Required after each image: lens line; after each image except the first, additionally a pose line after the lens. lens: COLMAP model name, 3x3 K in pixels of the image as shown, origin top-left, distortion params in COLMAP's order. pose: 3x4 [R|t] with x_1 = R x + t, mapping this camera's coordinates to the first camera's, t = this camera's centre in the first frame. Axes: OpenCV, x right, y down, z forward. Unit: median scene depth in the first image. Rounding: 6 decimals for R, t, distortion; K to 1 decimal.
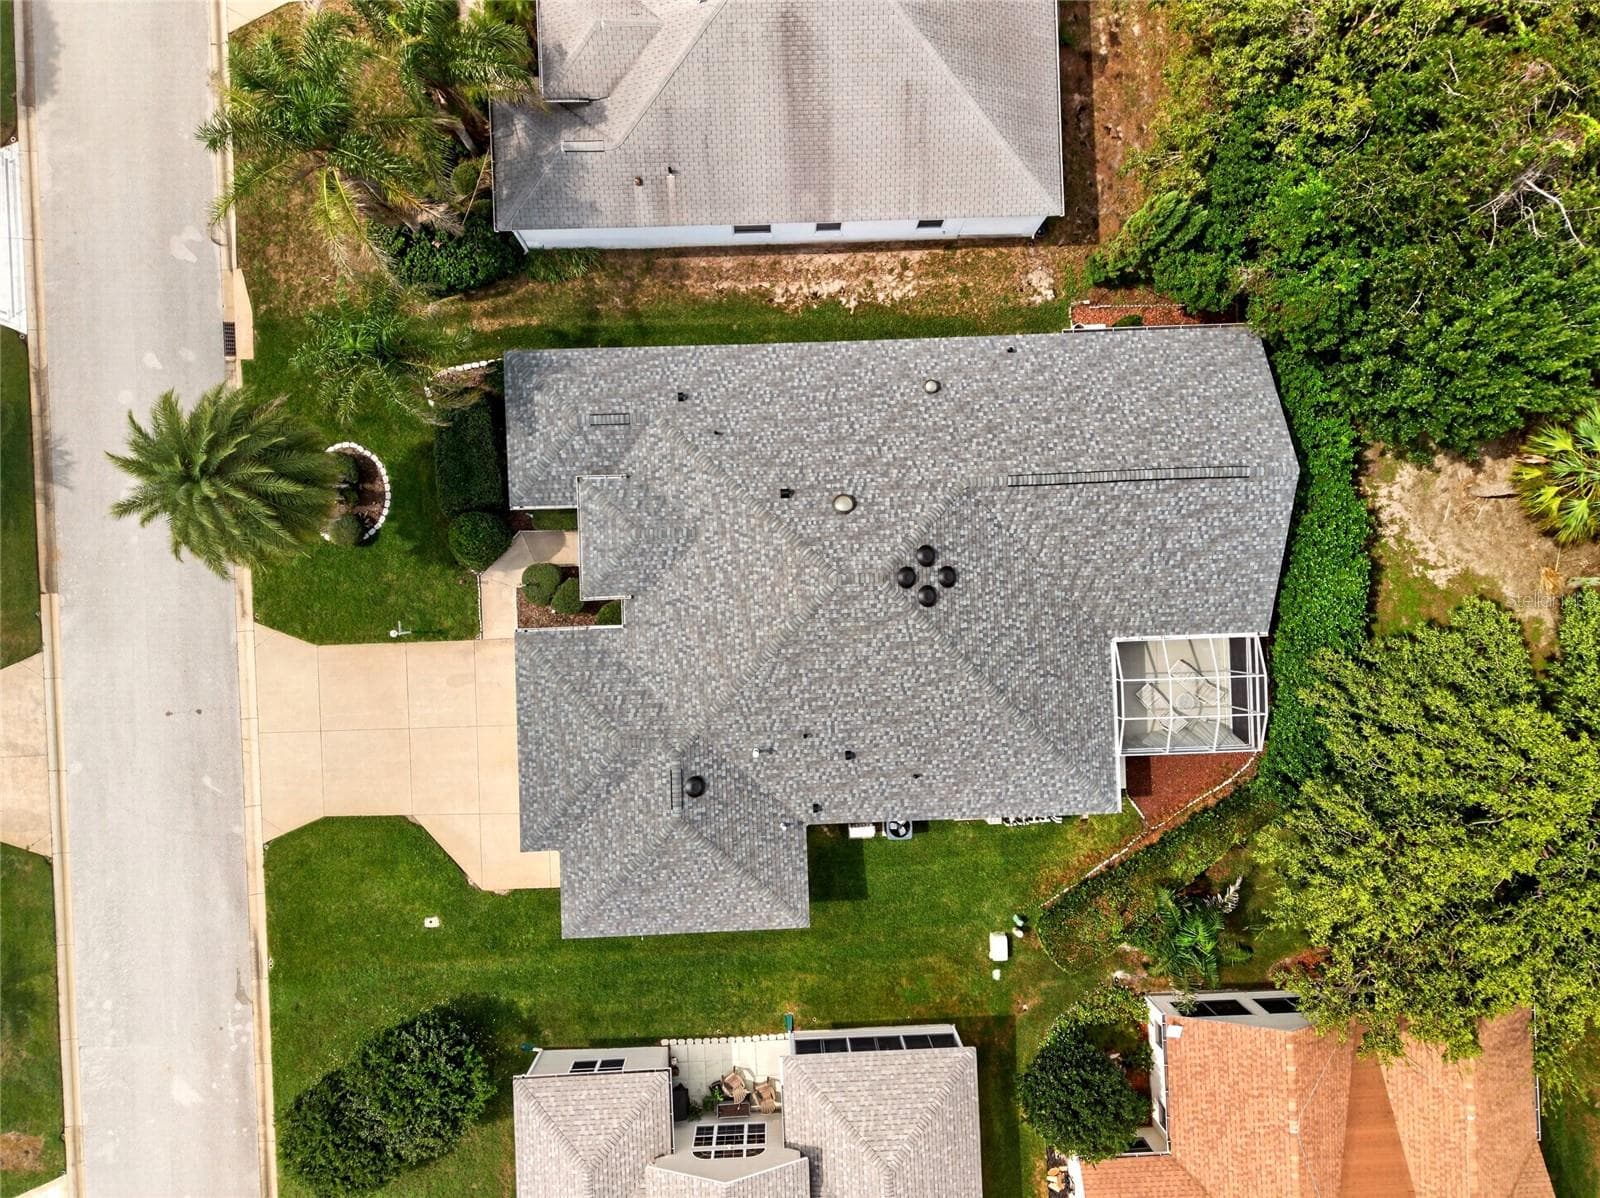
lens RADIAL K [[1071.4, 0, 800.0], [0, 1071.4, 599.0], [0, 0, 1]] dist [0.034936, -0.040357]
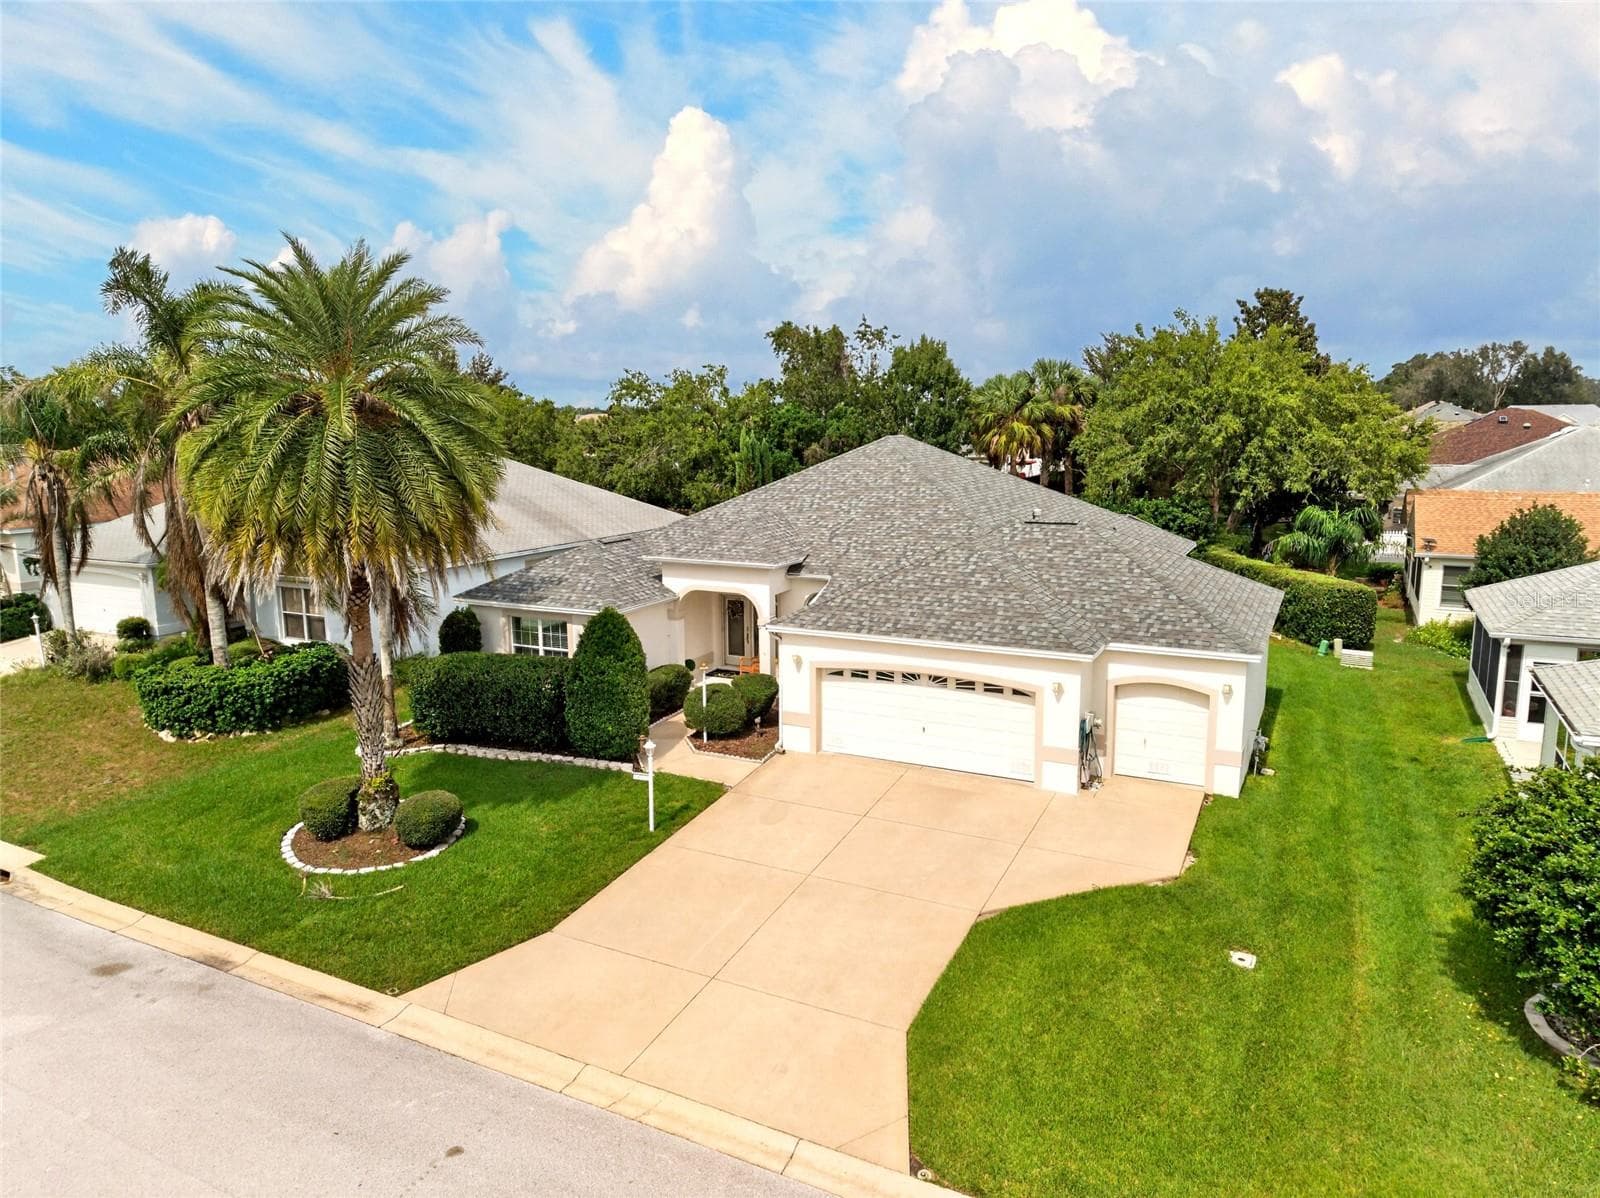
lens RADIAL K [[1071.4, 0, 800.0], [0, 1071.4, 599.0], [0, 0, 1]] dist [0.034936, -0.040357]
pose [[0.481213, -0.186354, 0.856567, -0.769681], [0.876192, 0.072288, -0.476511, 0.344644], [0.026880, 0.979820, 0.198068, 0.791236]]
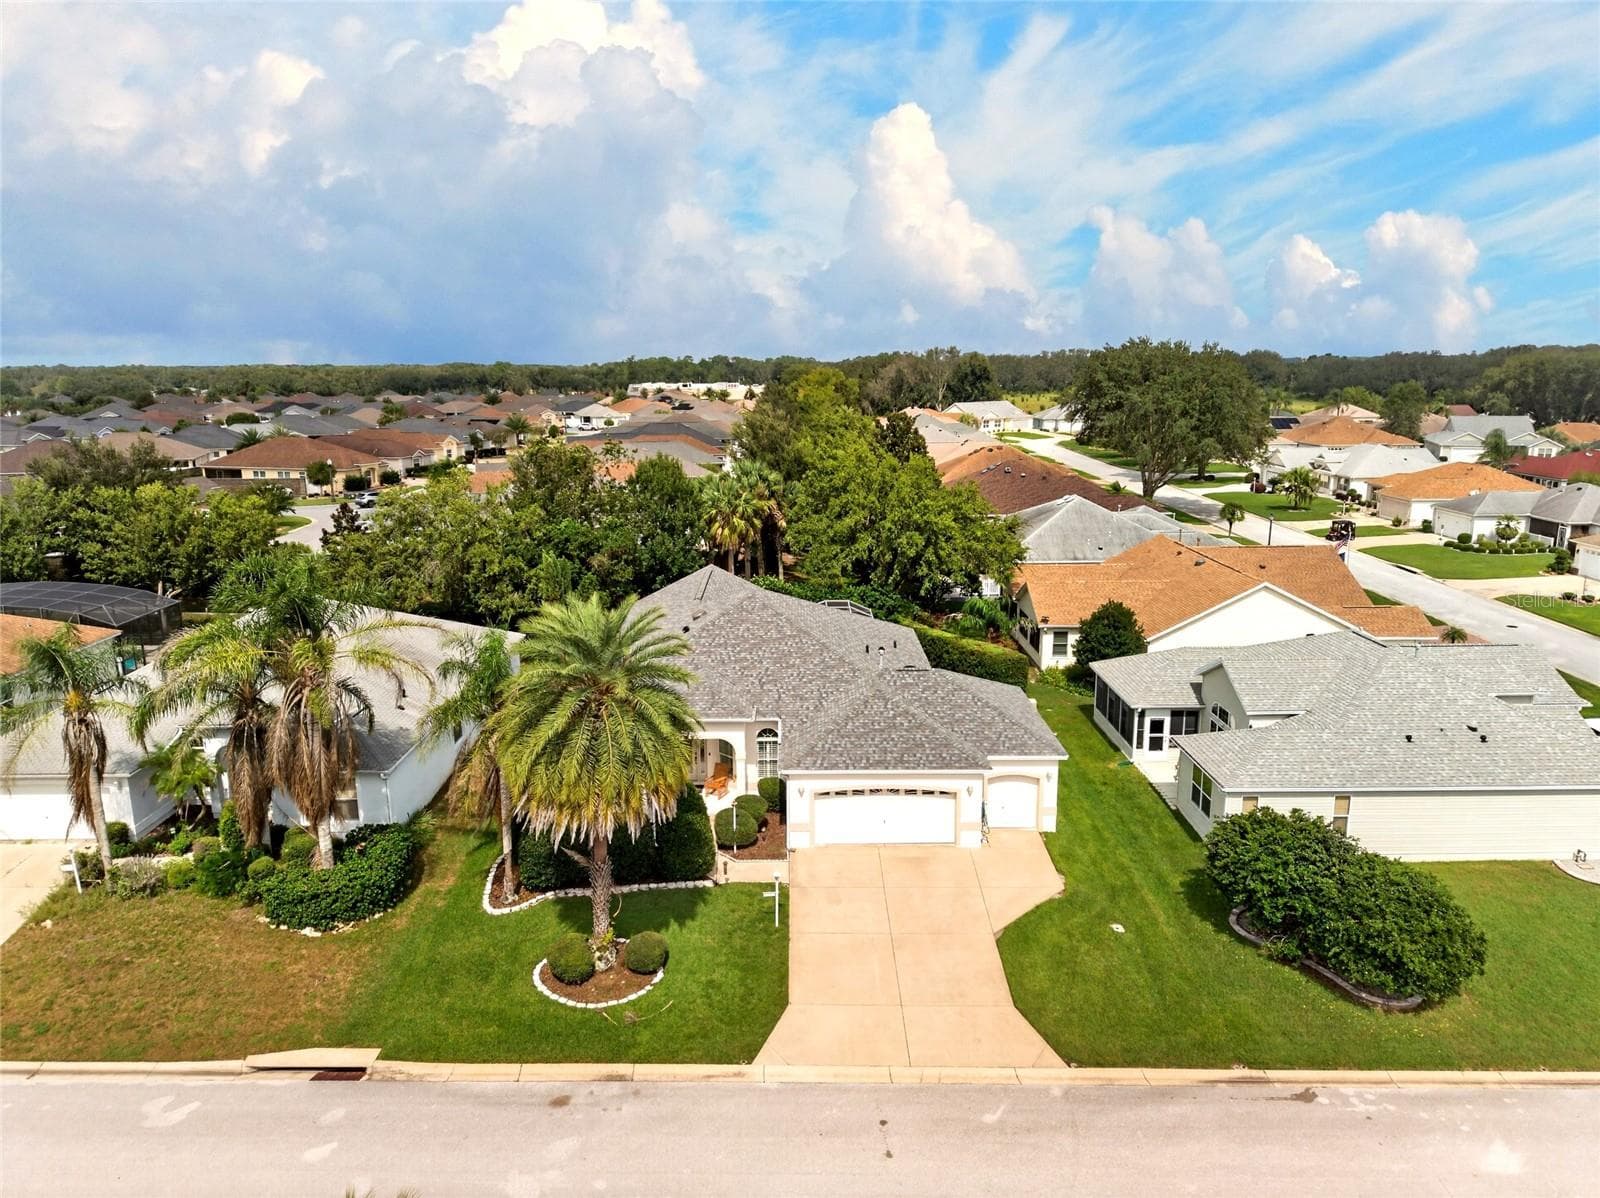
lens RADIAL K [[1071.4, 0, 800.0], [0, 1071.4, 599.0], [0, 0, 1]] dist [0.034936, -0.040357]
pose [[0.029672, -0.248280, 0.968234, -1.130078], [0.999520, -0.001240, -0.030949, 0.076268], [0.008884, 0.968687, 0.248124, 0.544839]]
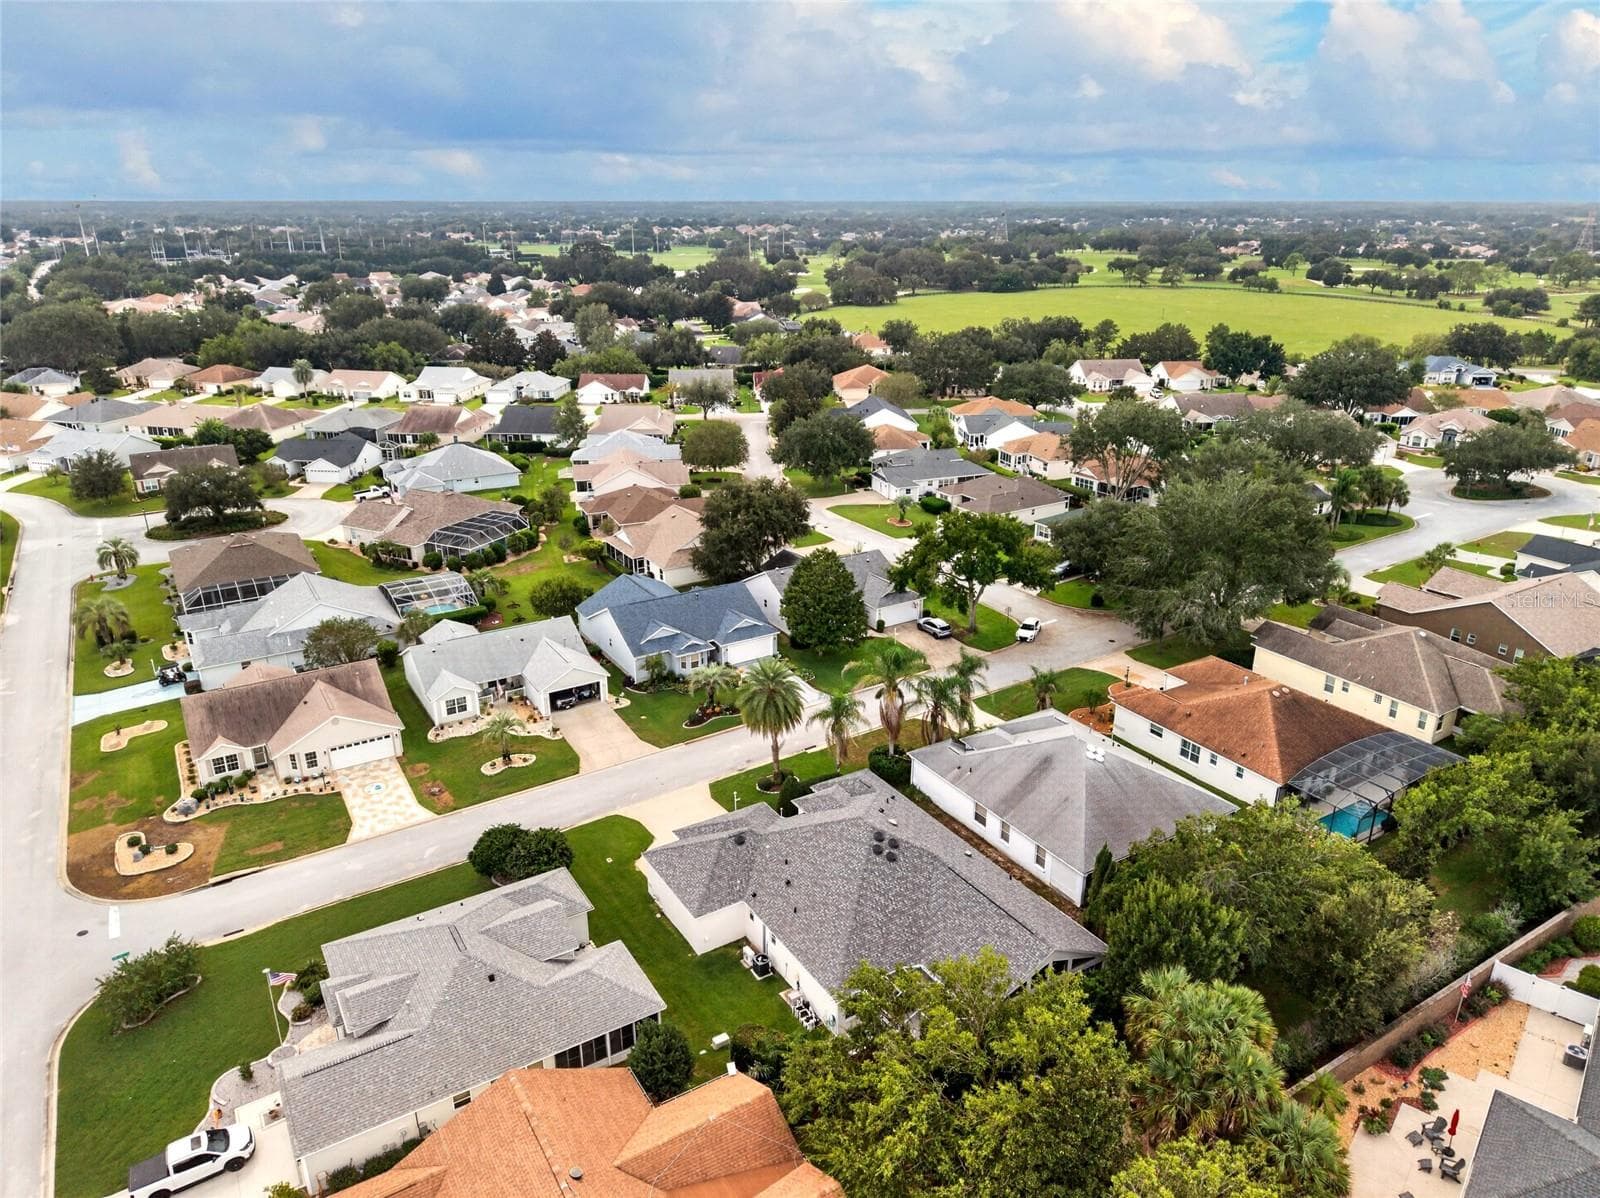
lens RADIAL K [[1071.4, 0, 800.0], [0, 1071.4, 599.0], [0, 0, 1]] dist [0.034936, -0.040357]
pose [[0.489527, 0.277834, -0.826542, 1.374803], [-0.871936, 0.166373, -0.460487, 0.847245], [0.009576, 0.946112, 0.323697, -0.097217]]
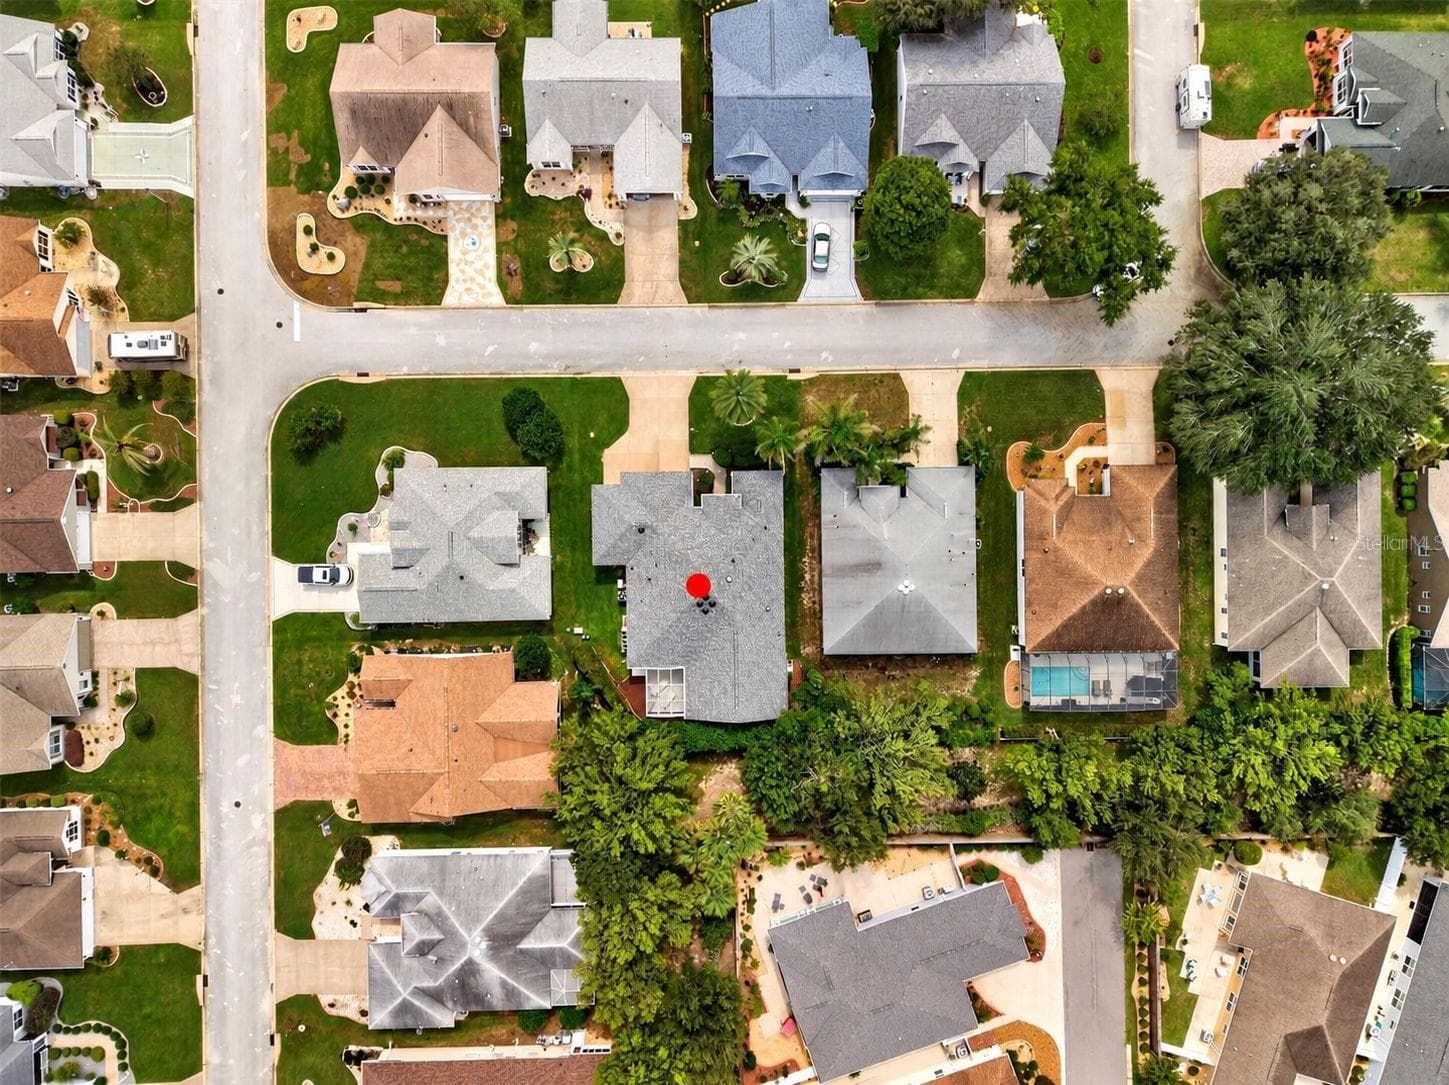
lens RADIAL K [[970.3, 0, 724.5], [0, 970.3, 542.5], [0, 0, 1]] dist [0.034936, -0.040357]
pose [[-0.023936, 0.999331, -0.027669, 0.010814], [-0.999594, -0.024351, -0.014768, -0.025045], [-0.015432, 0.027305, 0.999508, -1.624663]]
